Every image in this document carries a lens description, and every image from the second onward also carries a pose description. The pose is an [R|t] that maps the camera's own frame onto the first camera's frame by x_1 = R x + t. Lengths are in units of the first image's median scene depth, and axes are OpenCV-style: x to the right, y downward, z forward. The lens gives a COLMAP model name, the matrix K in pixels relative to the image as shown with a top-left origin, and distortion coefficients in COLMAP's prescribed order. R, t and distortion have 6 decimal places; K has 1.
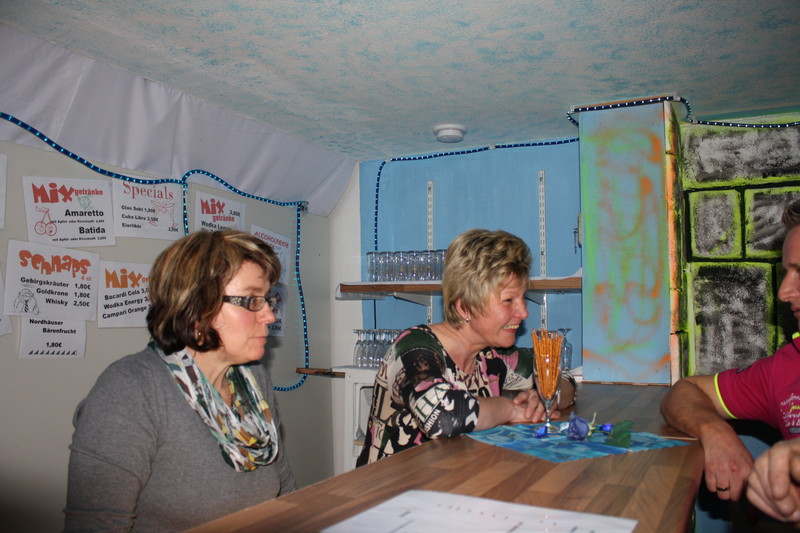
lens RADIAL K [[675.1, 0, 400.0], [0, 675.1, 266.5], [0, 0, 1]] dist [-0.170165, 0.153450]
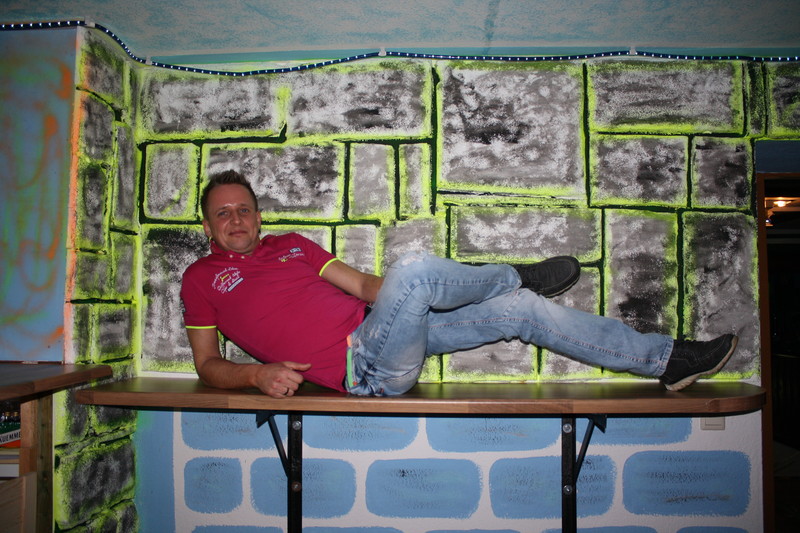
lens RADIAL K [[675.1, 0, 400.0], [0, 675.1, 266.5], [0, 0, 1]] dist [-0.170165, 0.153450]
pose [[0.909039, 0.020300, 0.416217, 0.400243], [-0.027969, 0.999533, 0.012336, 0.030701], [-0.415772, -0.022855, 0.909182, 0.059656]]
